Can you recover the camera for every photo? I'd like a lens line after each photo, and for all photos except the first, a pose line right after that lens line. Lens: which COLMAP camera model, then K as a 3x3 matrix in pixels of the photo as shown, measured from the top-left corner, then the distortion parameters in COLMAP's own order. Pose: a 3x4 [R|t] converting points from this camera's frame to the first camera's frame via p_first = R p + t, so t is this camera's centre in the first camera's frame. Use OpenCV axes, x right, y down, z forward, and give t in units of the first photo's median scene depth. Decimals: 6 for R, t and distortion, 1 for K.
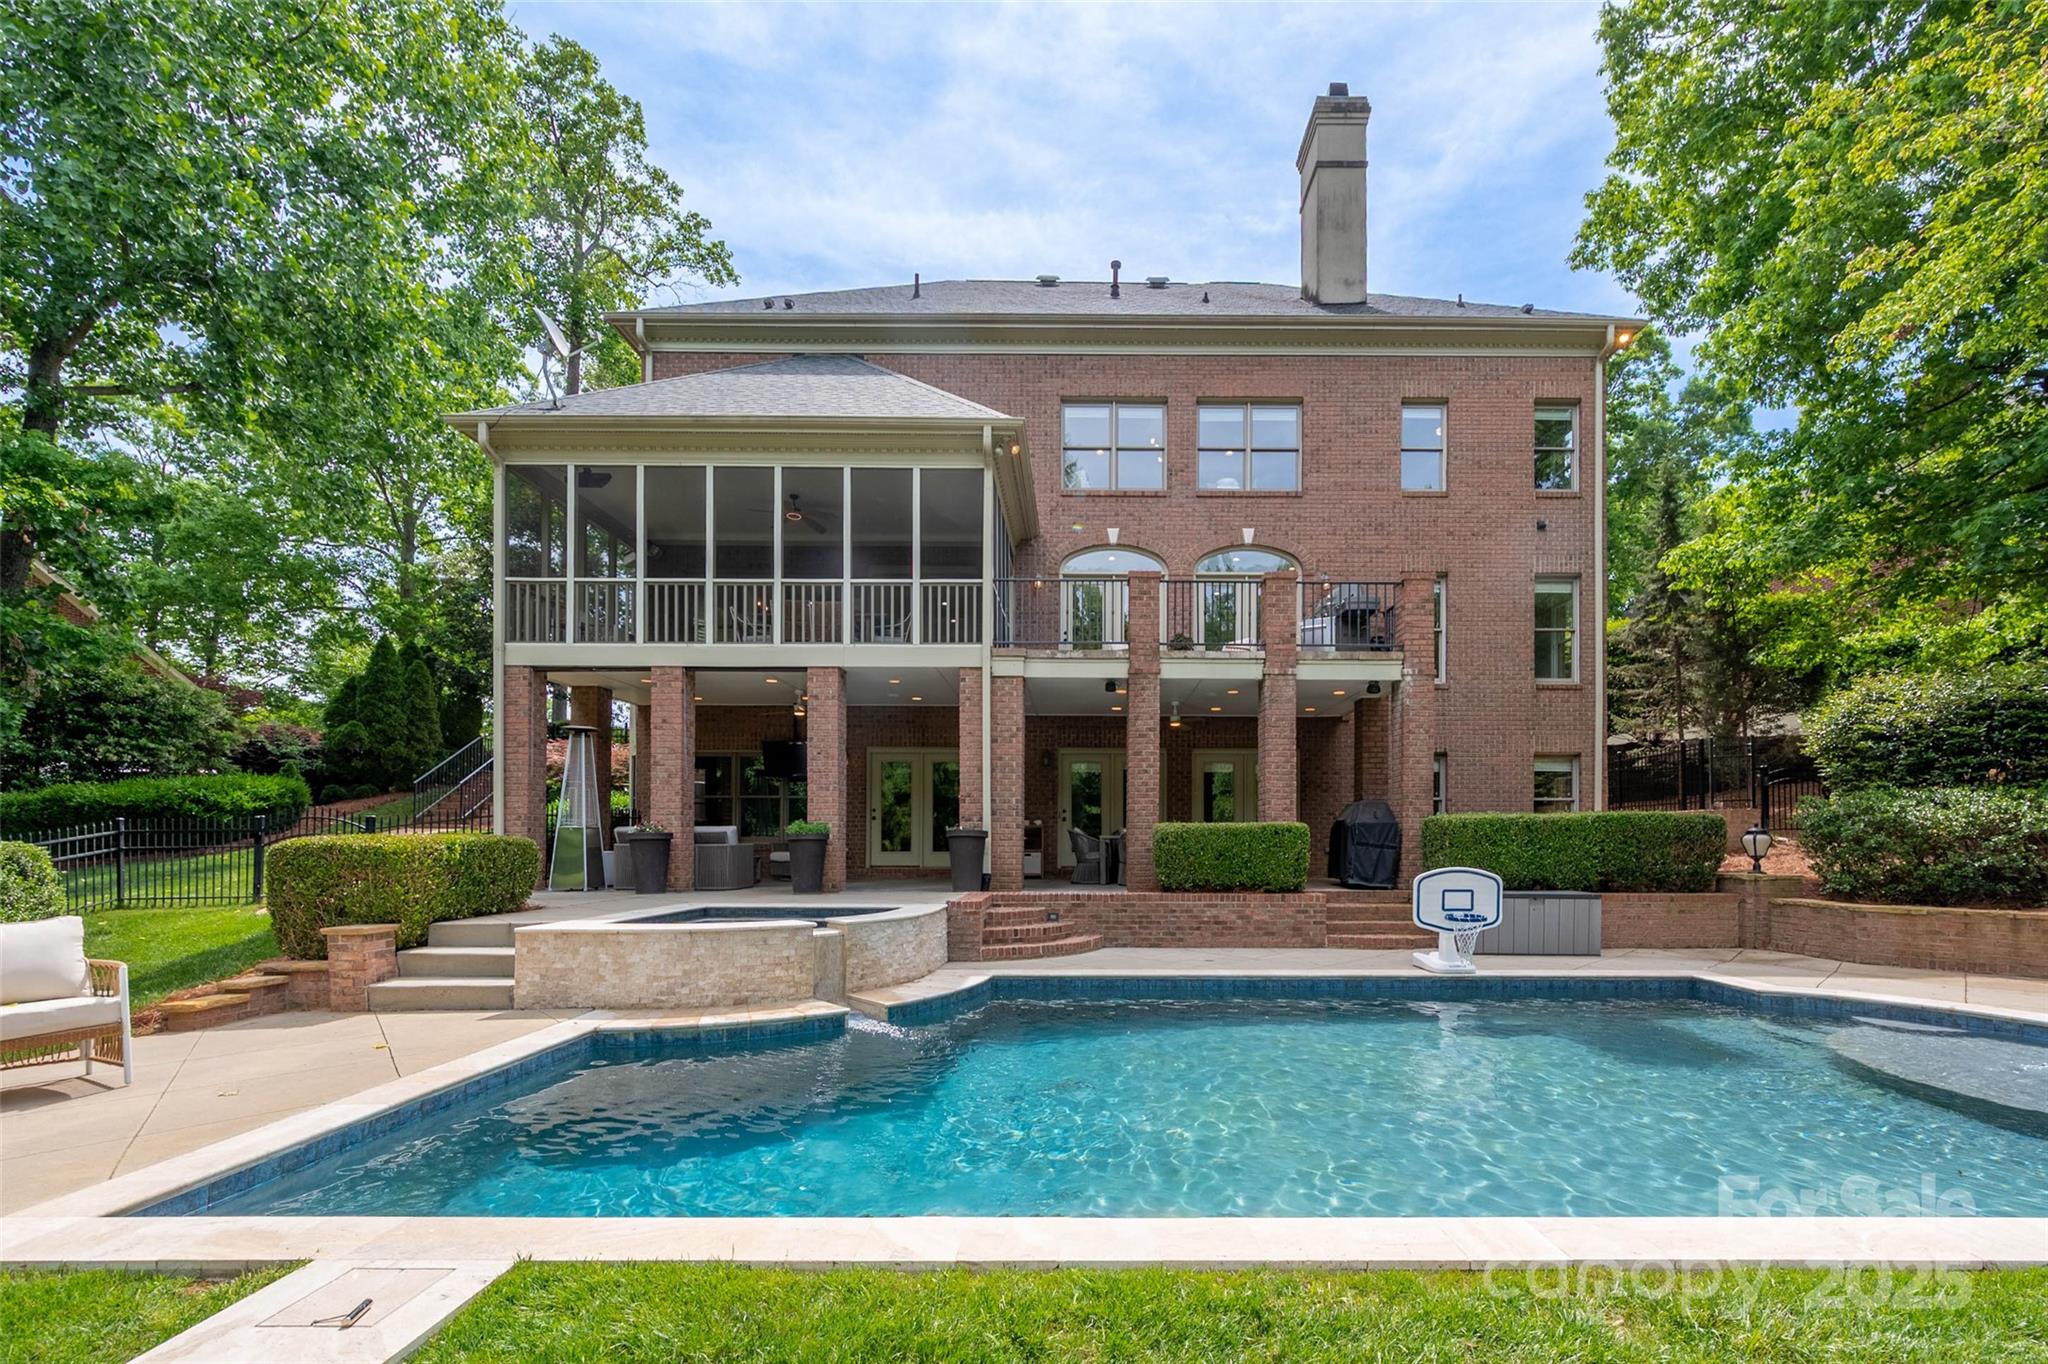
lens RADIAL K [[874.6, 0, 1078.9], [0, 874.6, 835.5], [0, 0, 1]] dist [-0.000853, -0.000071]
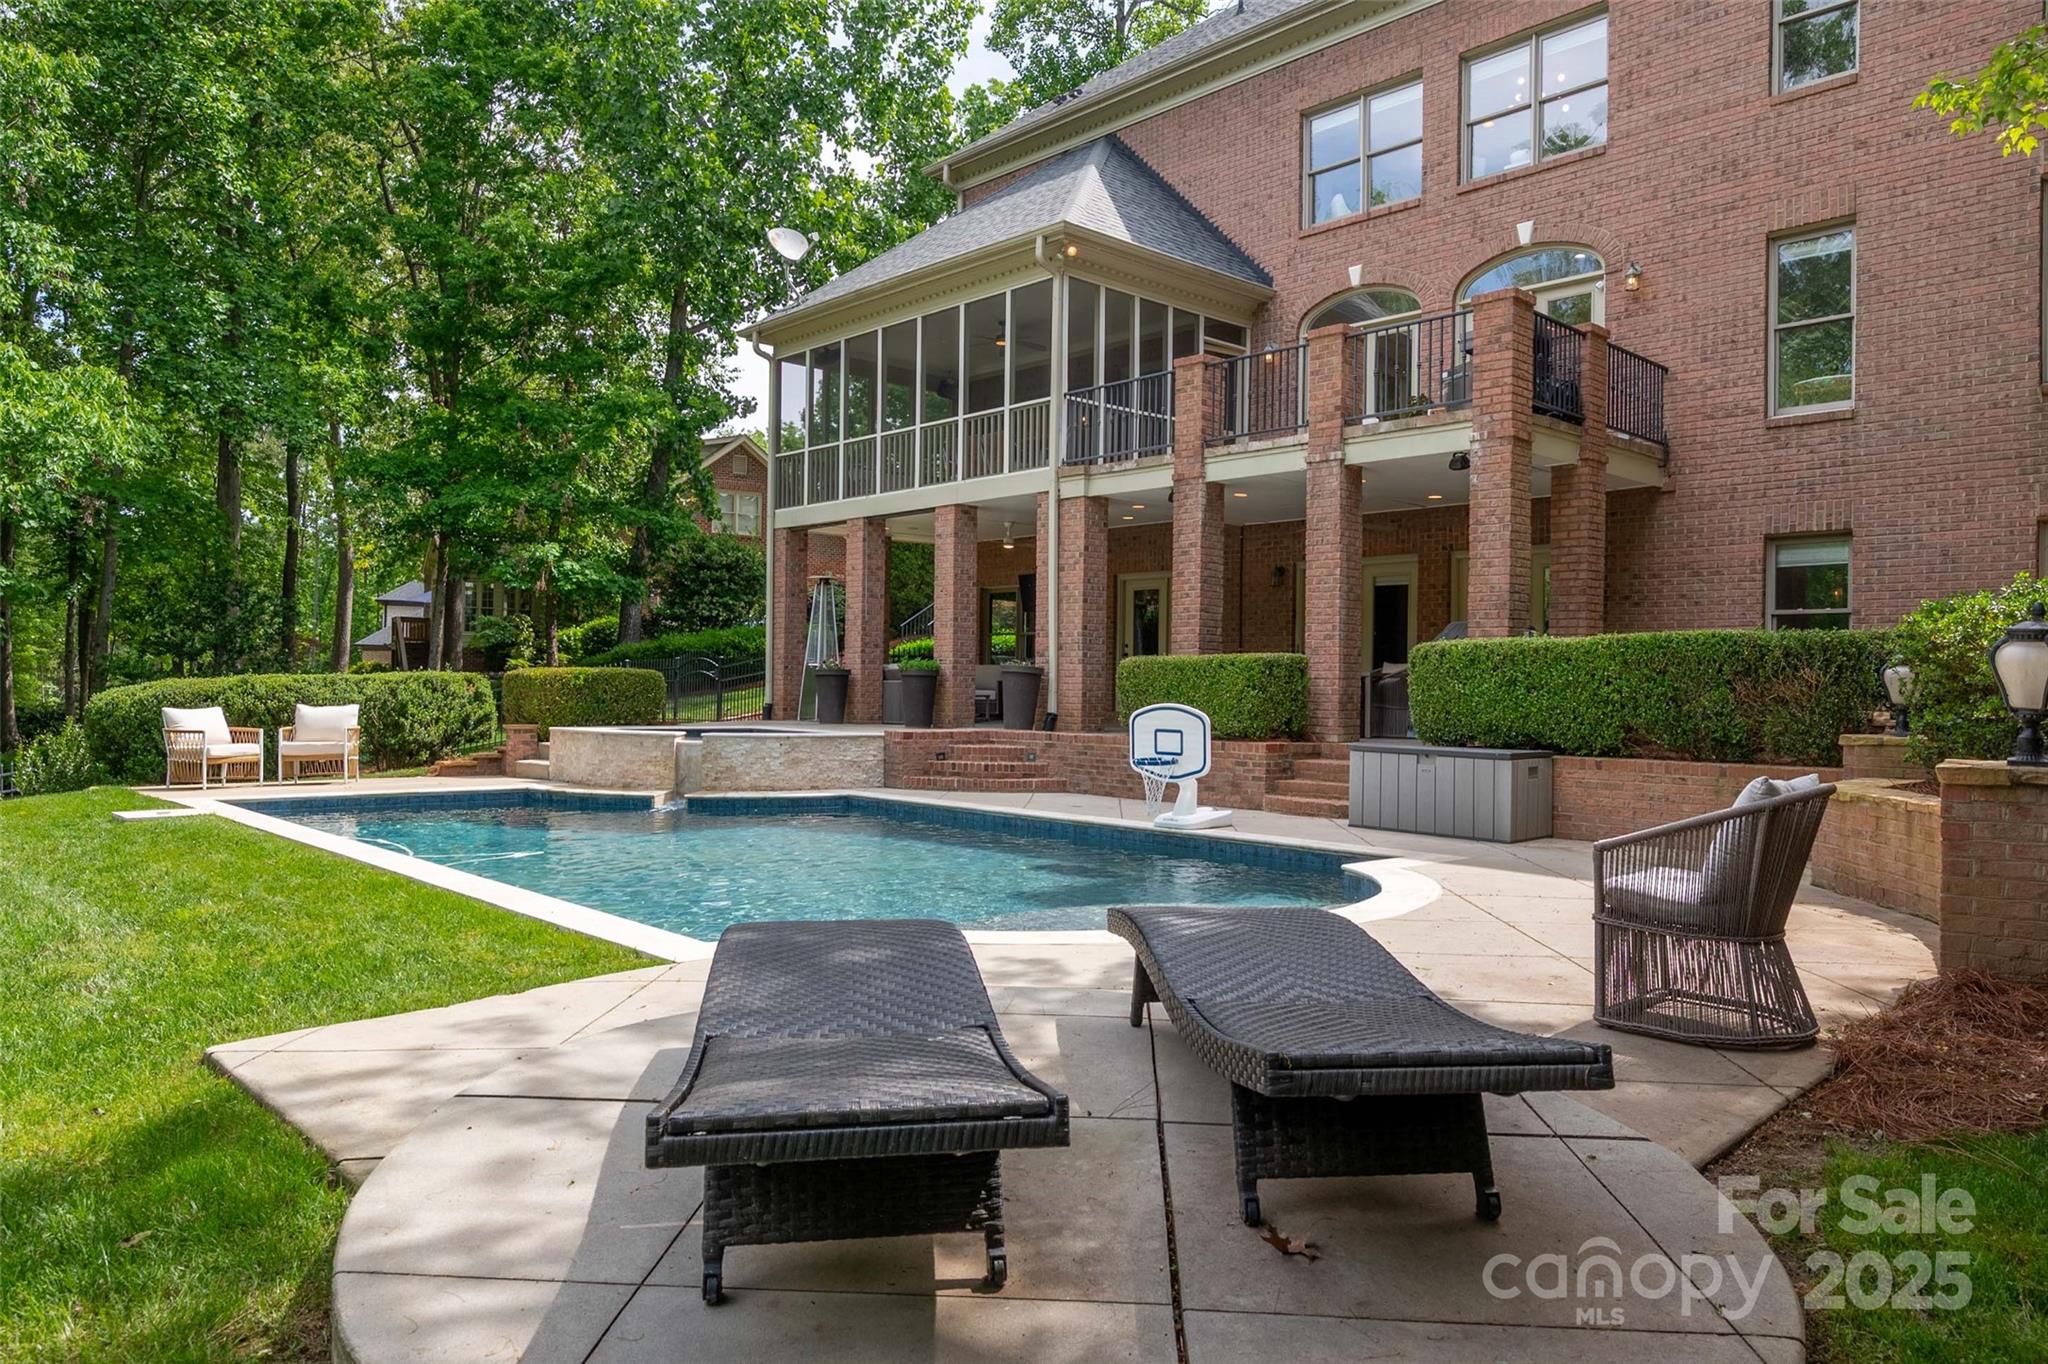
lens RADIAL K [[1381.1, 0, 1024.0], [0, 1381.1, 682.0], [0, 0, 1]] dist [-0.003564, -0.000492]
pose [[0.668711, 0.004515, -0.743509, 0.941949], [-0.007318, 0.999973, -0.000510, 0.011537], [0.743487, 0.005782, 0.668726, -0.002940]]
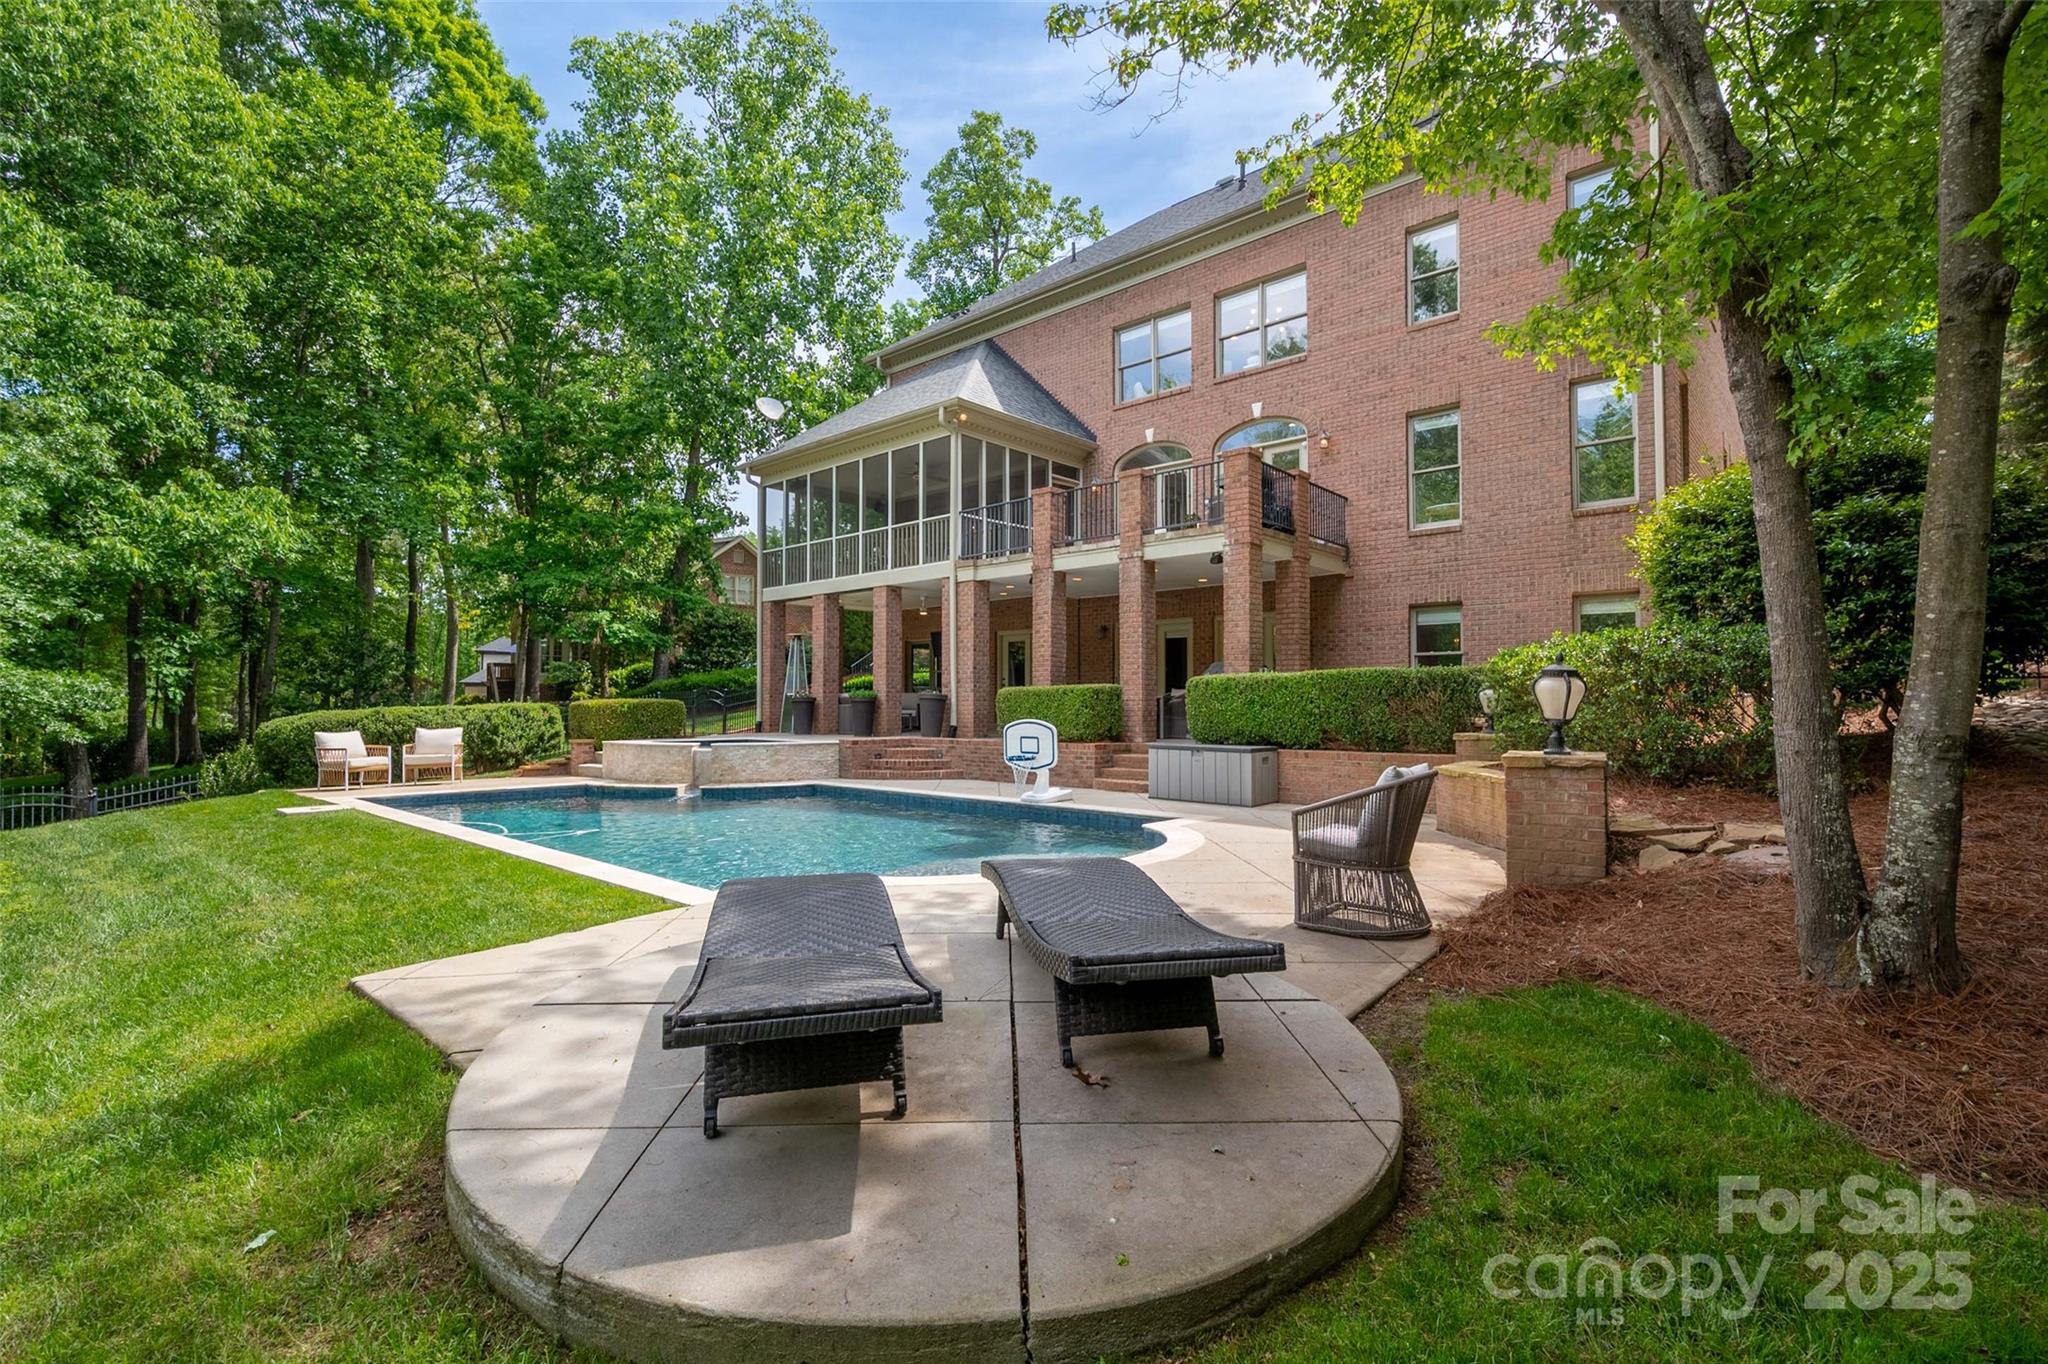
lens RADIAL K [[932.0, 0, 1025.4], [0, 932.0, 676.2], [0, 0, 1]] dist [-0.000881, 0.000150]
pose [[0.735686, -0.023098, -0.676929, 0.952528], [0.005715, 0.999594, -0.027896, 0.007718], [0.677298, 0.016654, 0.735520, -0.006716]]
